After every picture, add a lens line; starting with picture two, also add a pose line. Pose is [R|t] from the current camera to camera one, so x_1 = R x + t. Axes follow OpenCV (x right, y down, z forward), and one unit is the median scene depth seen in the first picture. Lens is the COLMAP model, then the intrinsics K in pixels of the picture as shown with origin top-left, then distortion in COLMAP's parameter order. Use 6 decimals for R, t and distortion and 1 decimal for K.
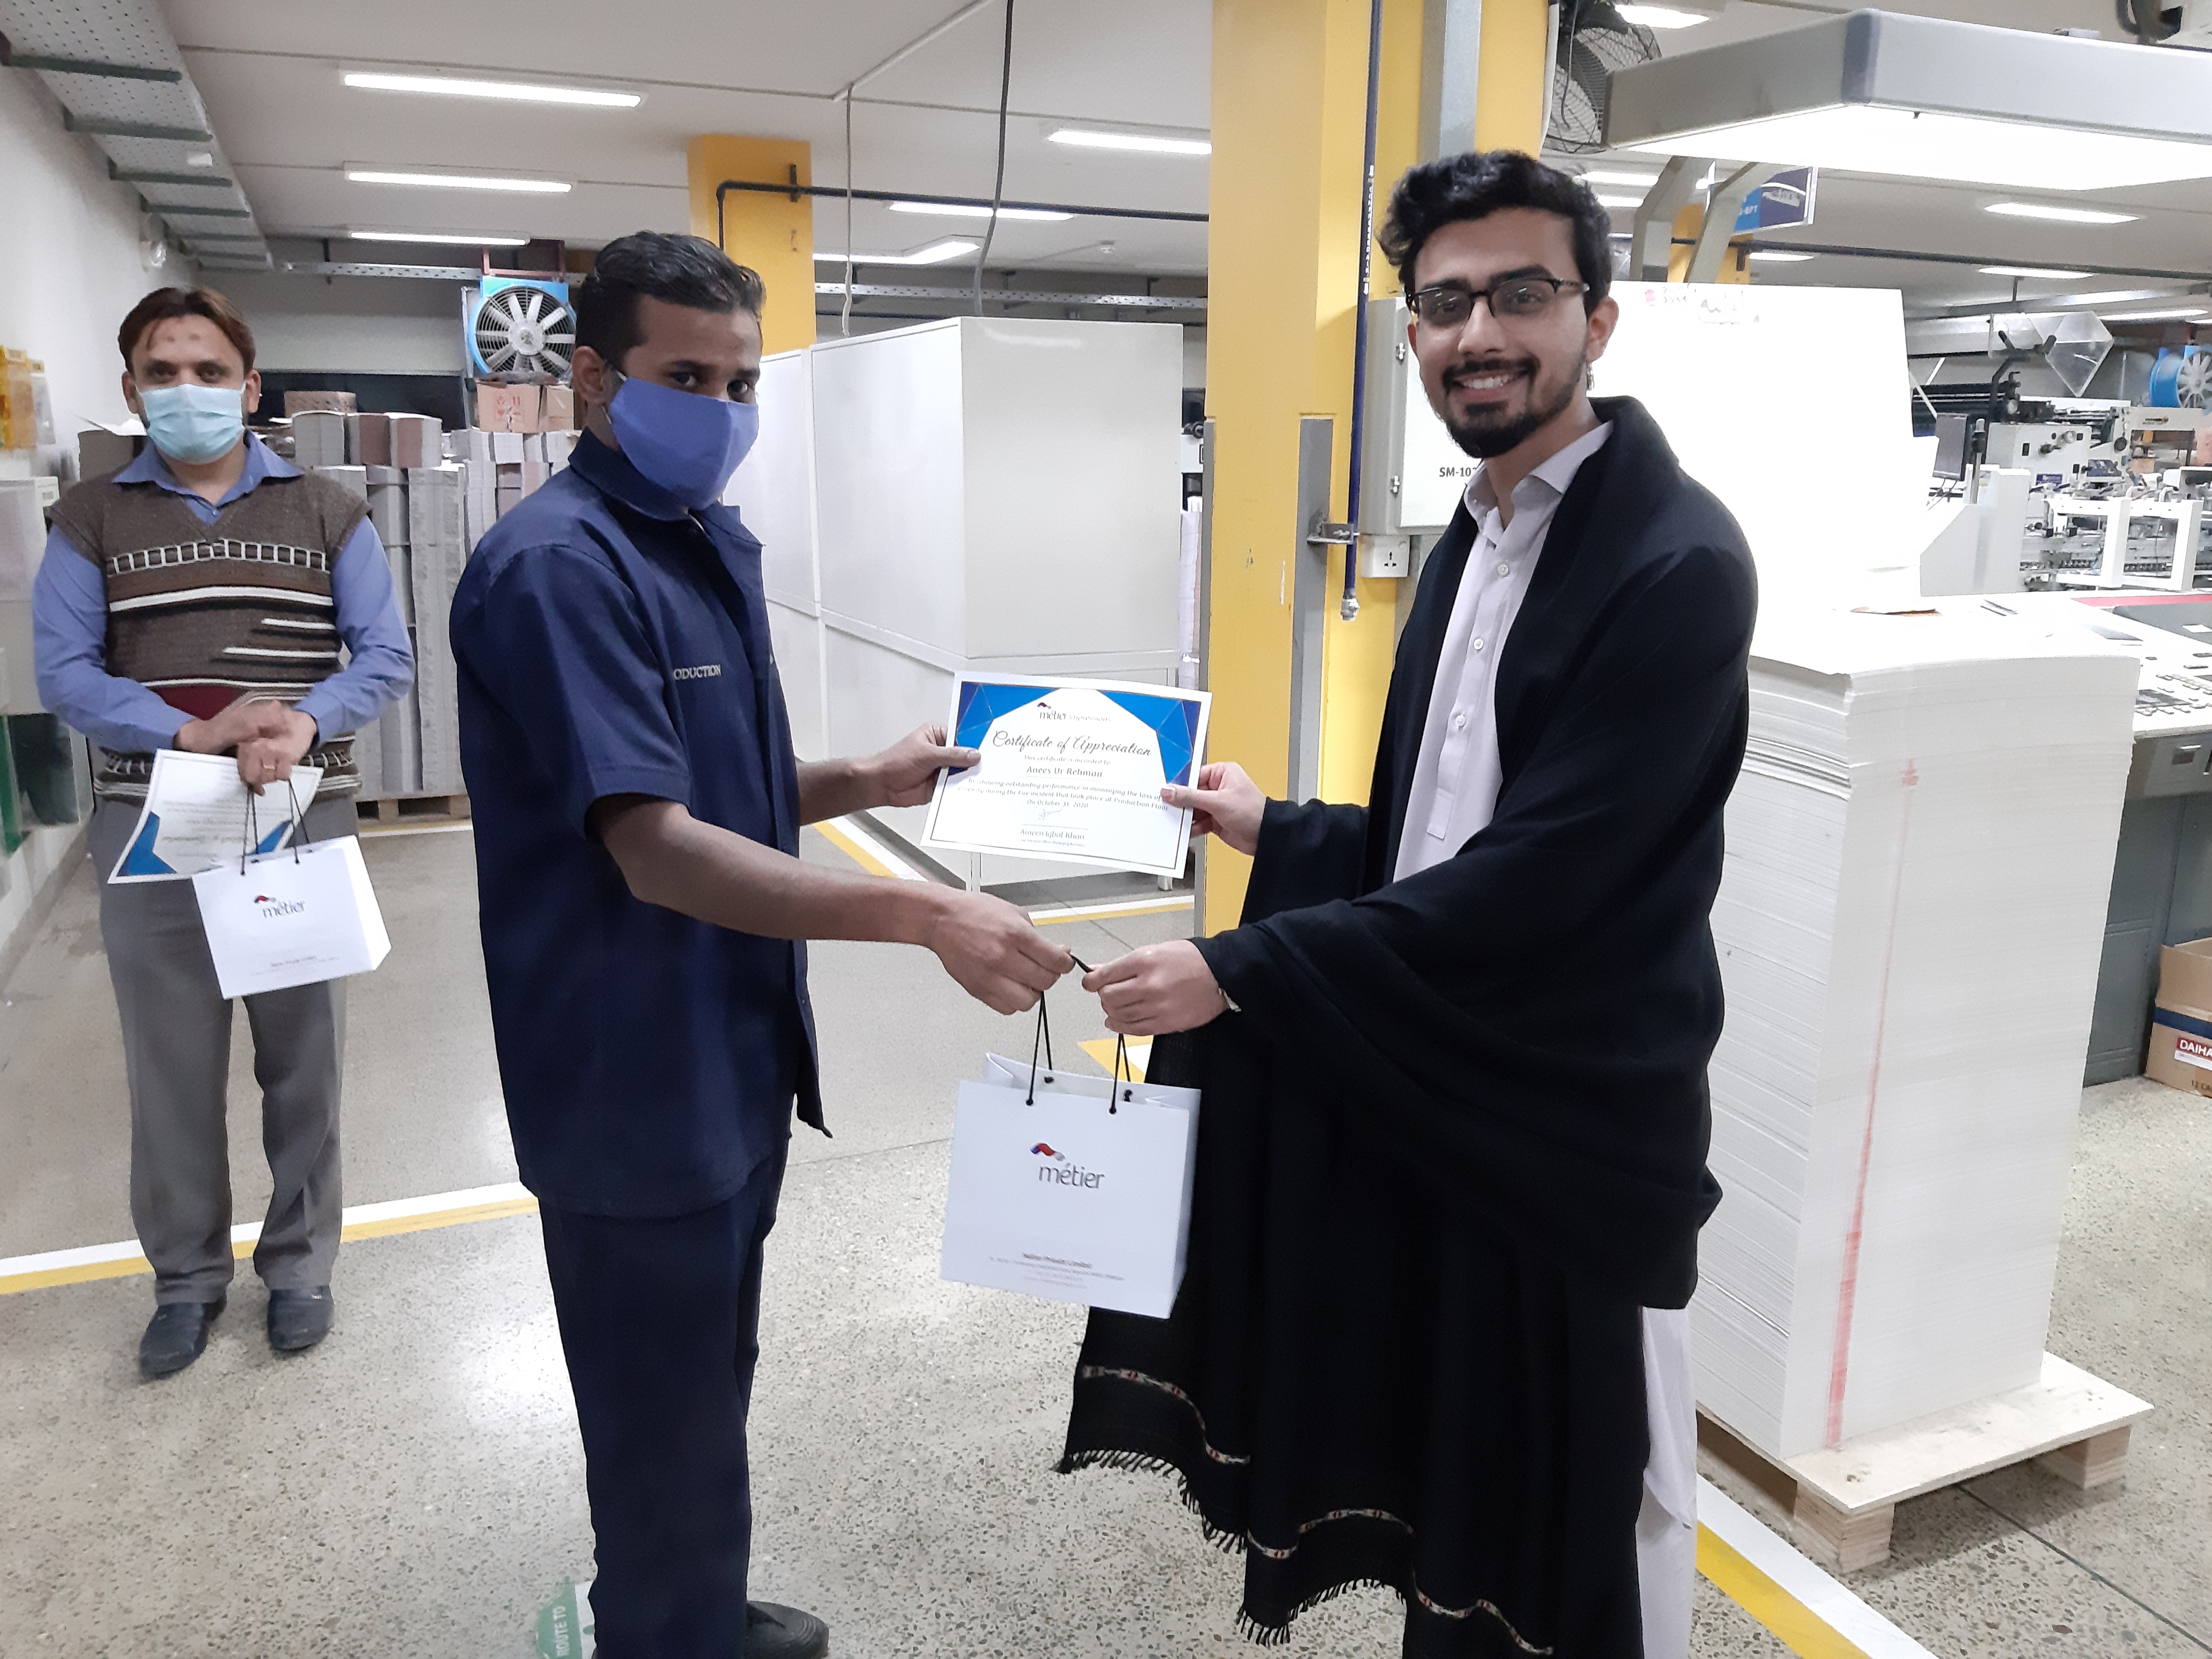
lens RADIAL K [[1756.4, 0, 1022.2], [0, 1756.4, 831.7], [0, 0, 1]] dist [0.052466, -0.101570]
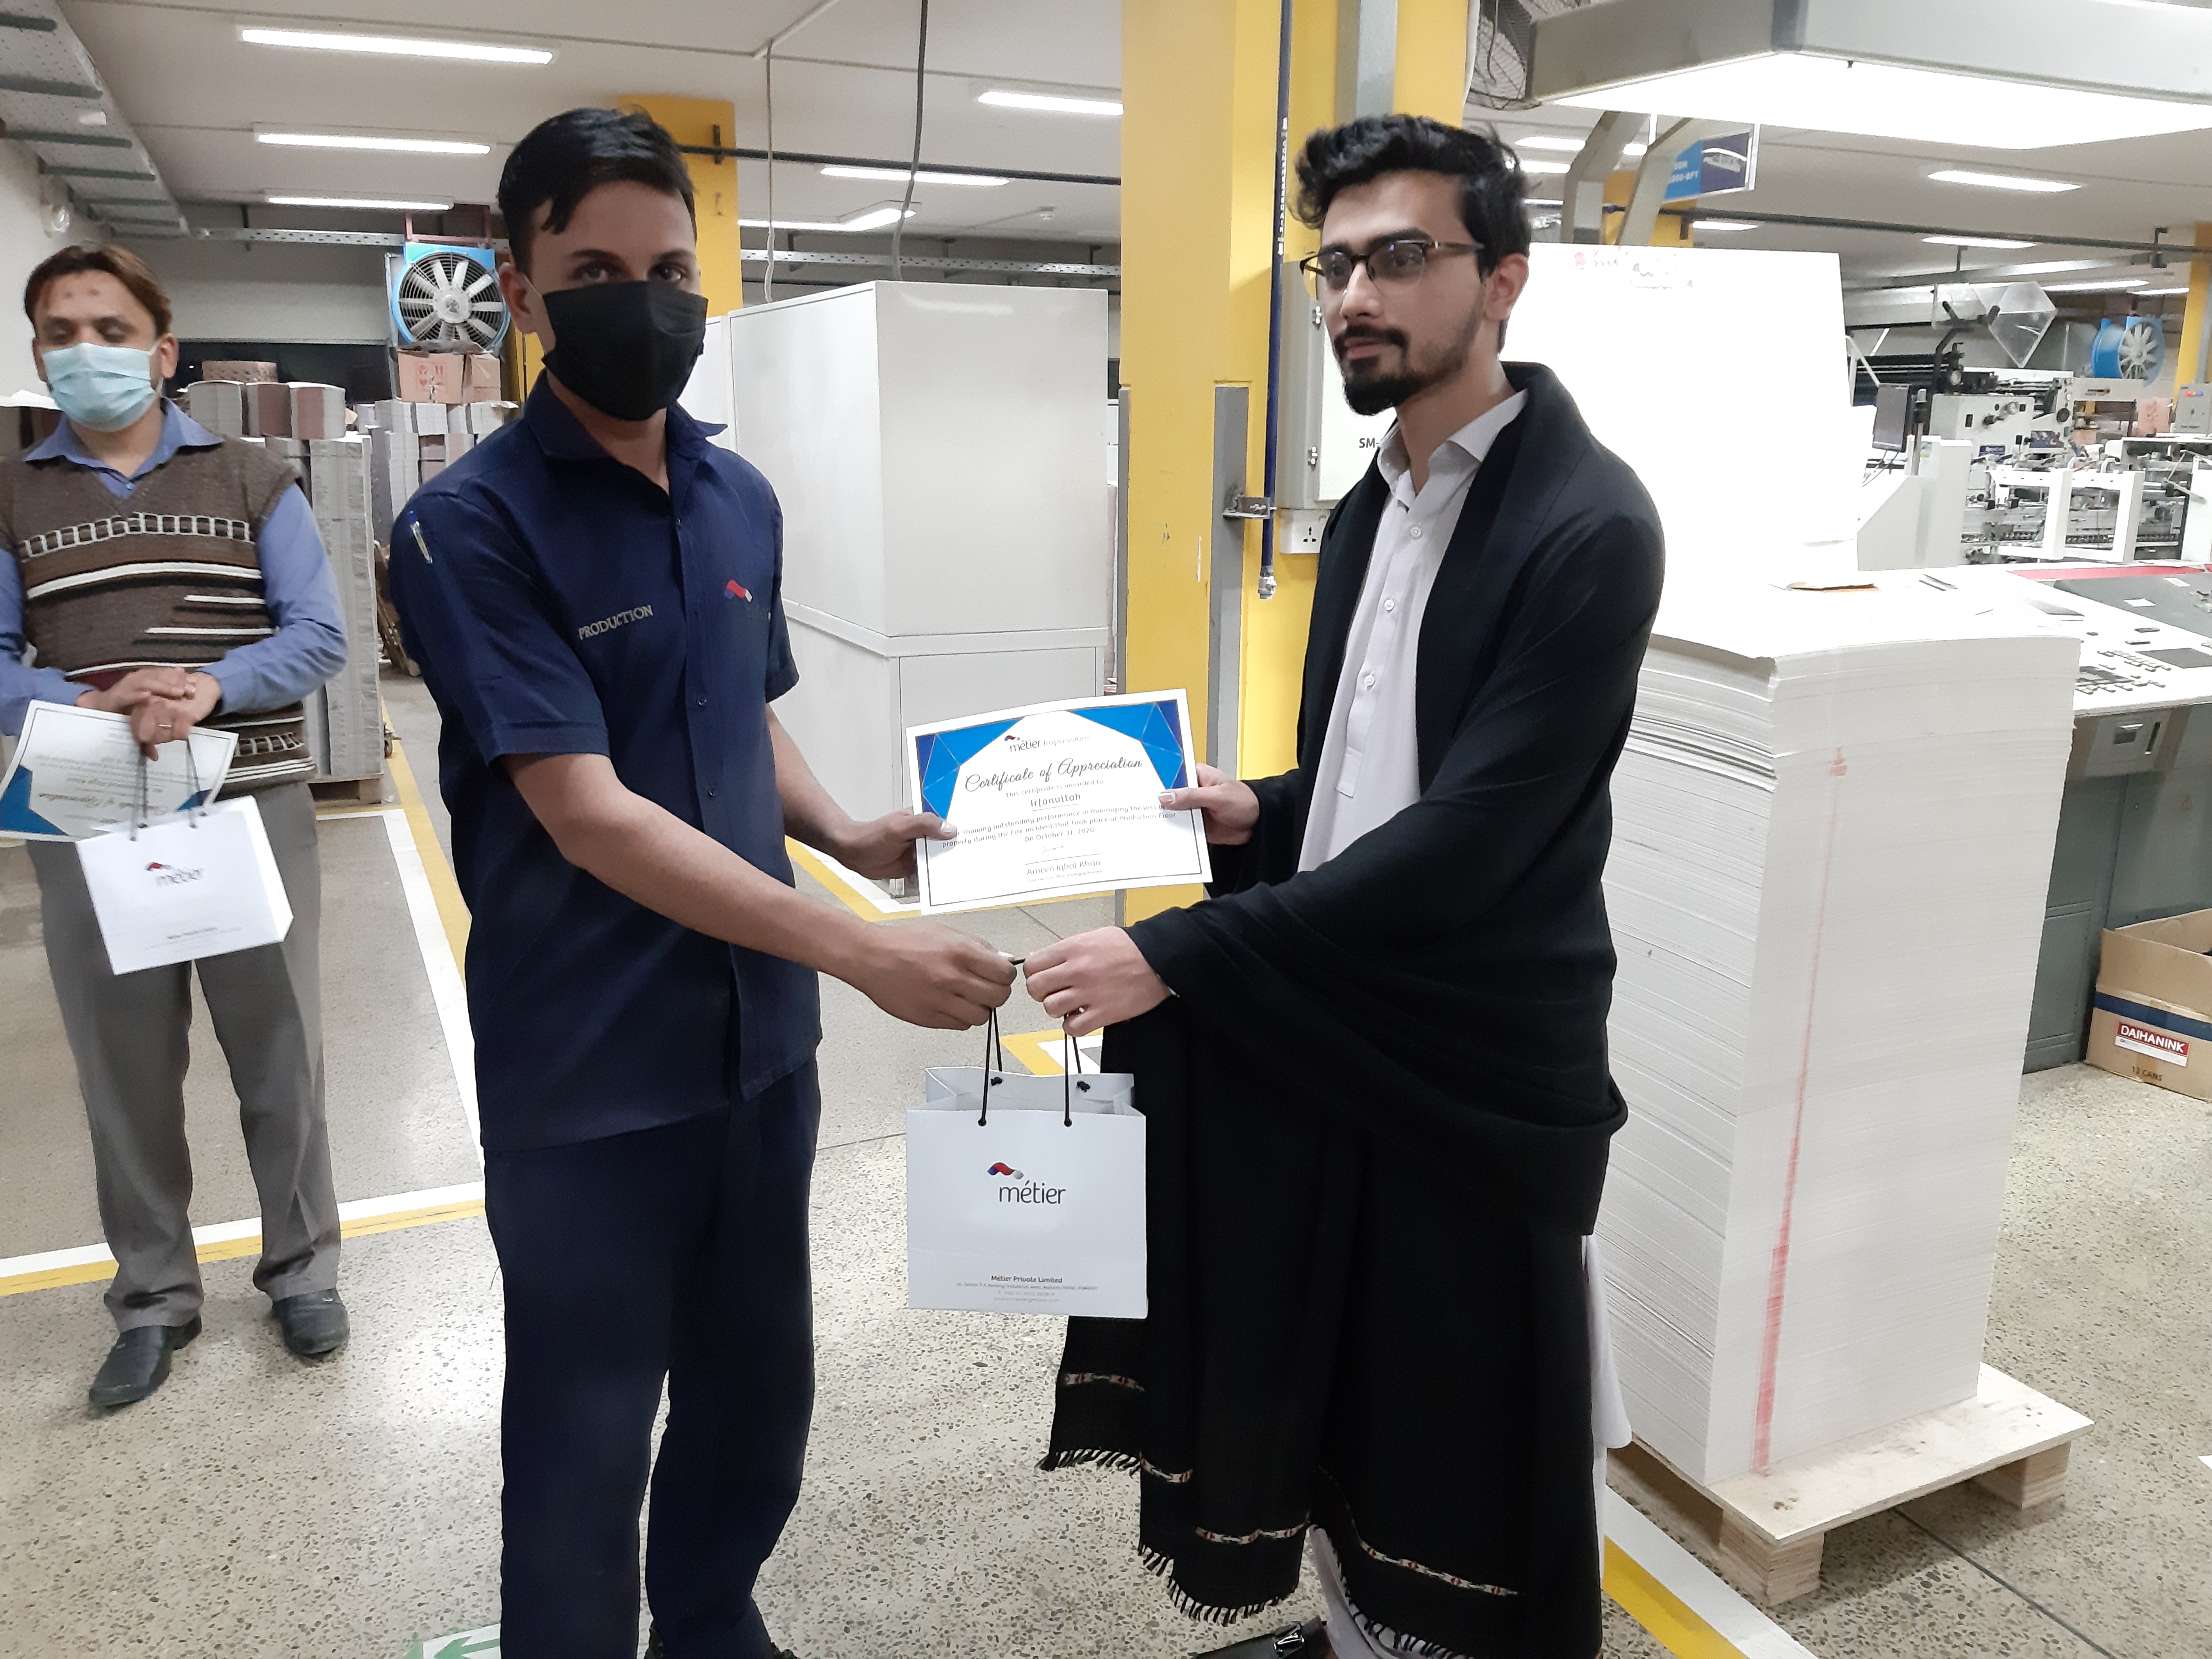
lens RADIAL K [[1741.2, 0, 1039.0], [0, 1741.2, 828.0], [0, 0, 1]] dist [0.054210, -0.106276]
pose [[0.999591, -0.006690, 0.027812, 0.038709], [0.006284, 0.999872, 0.014691, -0.011346], [-0.027906, -0.014510, 0.999505, 0.060653]]
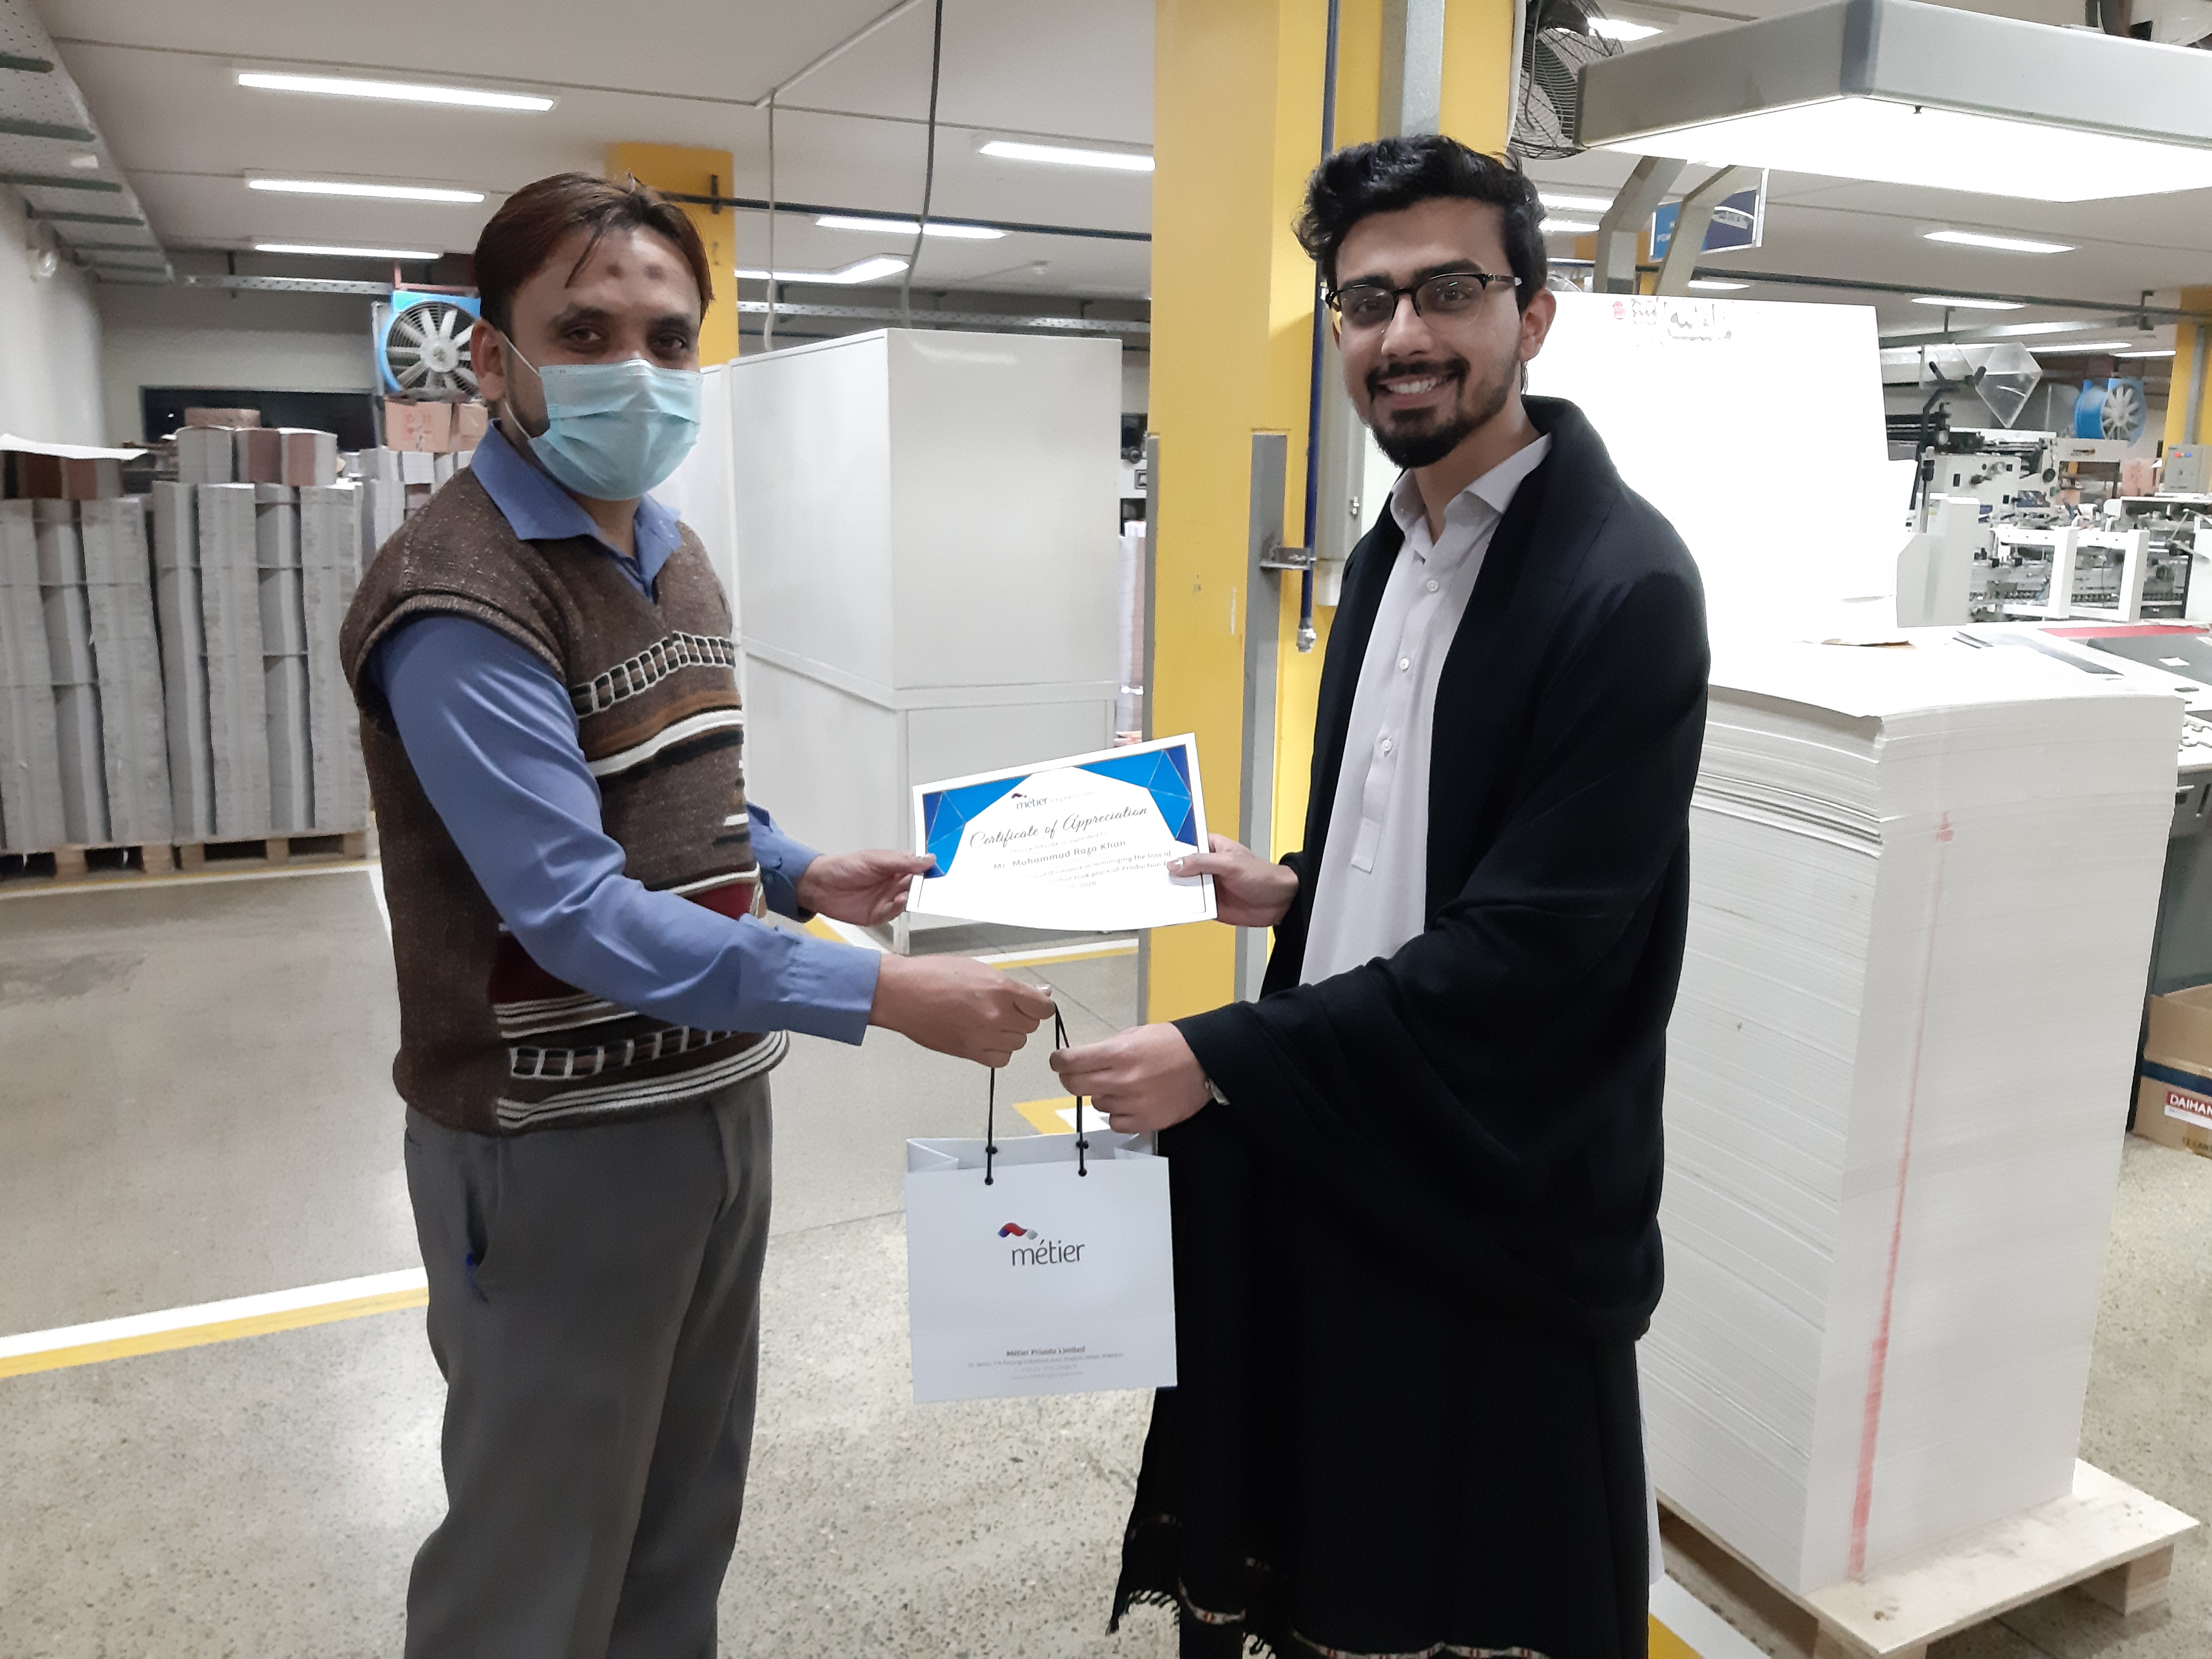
lens RADIAL K [[1740.0, 0, 1026.0], [0, 1740.0, 822.9], [0, 0, 1]] dist [0.045699, -0.103443]
pose [[0.999200, -0.001580, 0.039957, 0.002622], [0.002307, 0.999832, -0.018159, -0.015863], [-0.039922, 0.018237, 0.999036, 0.104775]]
